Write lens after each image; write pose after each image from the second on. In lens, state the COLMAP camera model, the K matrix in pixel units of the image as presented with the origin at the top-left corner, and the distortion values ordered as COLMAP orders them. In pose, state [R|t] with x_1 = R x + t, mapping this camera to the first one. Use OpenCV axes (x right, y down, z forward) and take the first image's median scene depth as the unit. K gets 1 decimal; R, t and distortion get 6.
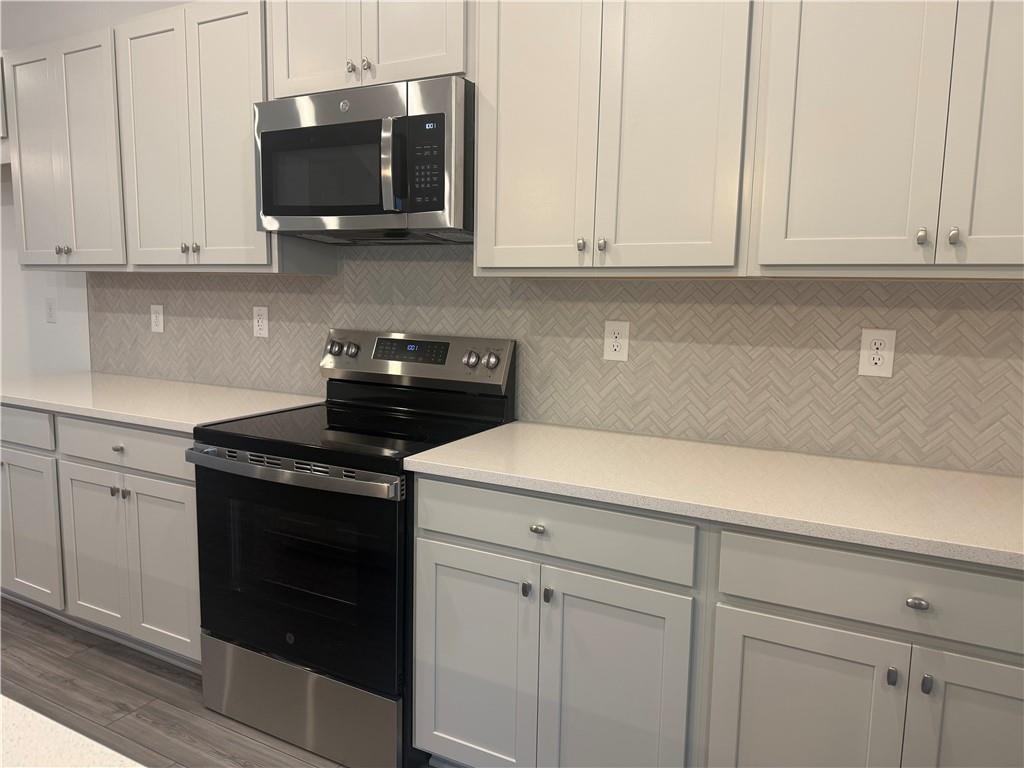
lens RADIAL K [[707.8, 0, 510.2], [0, 707.8, 386.4], [0, 0, 1]] dist [0.070230, -0.091569]
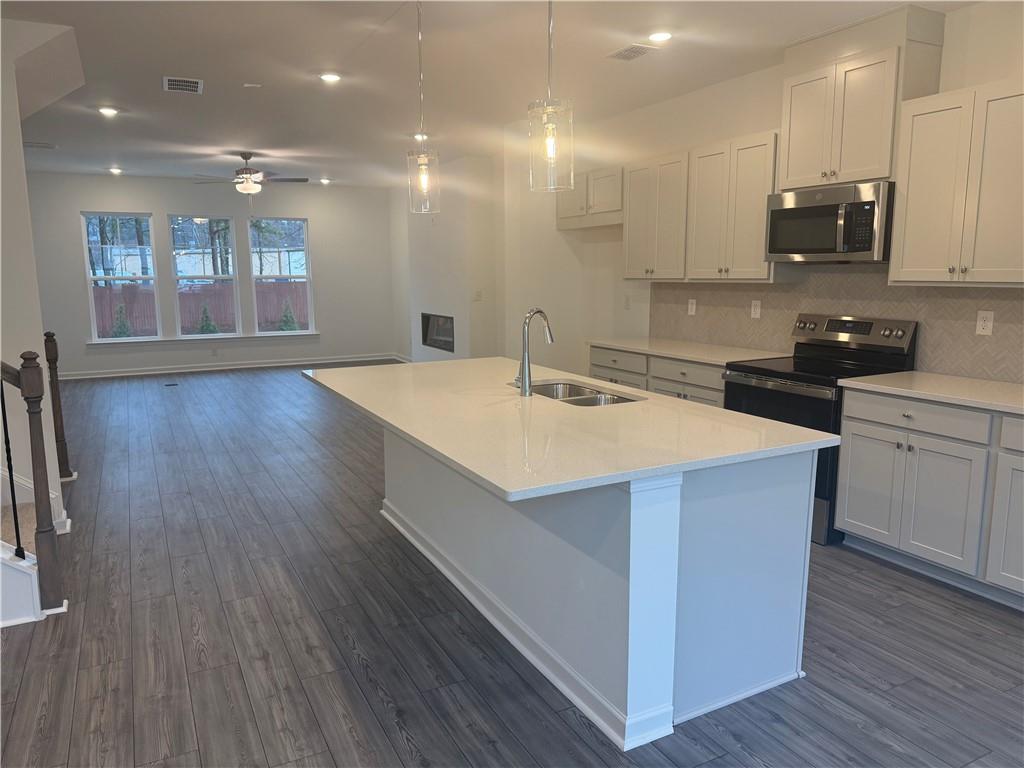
lens RADIAL K [[716.8, 0, 496.7], [0, 716.8, 384.7], [0, 0, 1]] dist [0.068288, -0.098149]
pose [[0.815740, 0.065852, -0.574658, 0.194652], [-0.053148, 0.997829, 0.038900, 0.071072], [0.575971, -0.001190, 0.817469, -0.988348]]
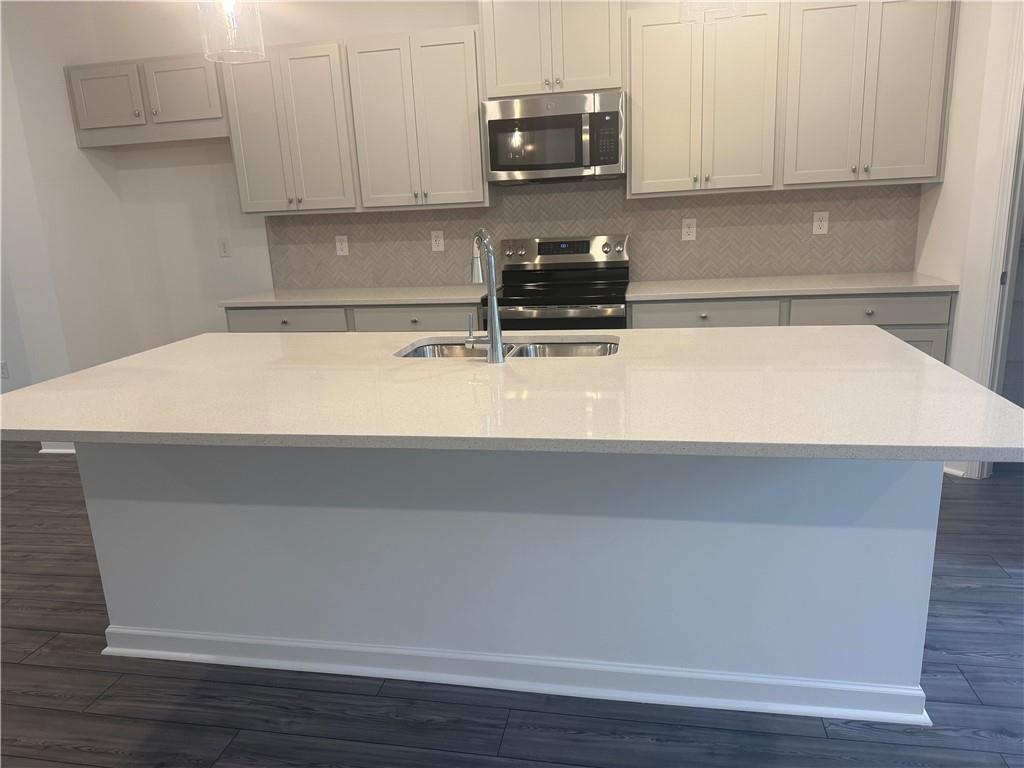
lens RADIAL K [[708.5, 0, 510.7], [0, 708.5, 398.8], [0, 0, 1]] dist [0.101024, -0.175309]
pose [[0.952993, -0.138615, 0.269426, -0.841058], [0.104792, 0.985128, 0.136170, 0.067498], [-0.284294, -0.101536, 0.953345, -0.690030]]
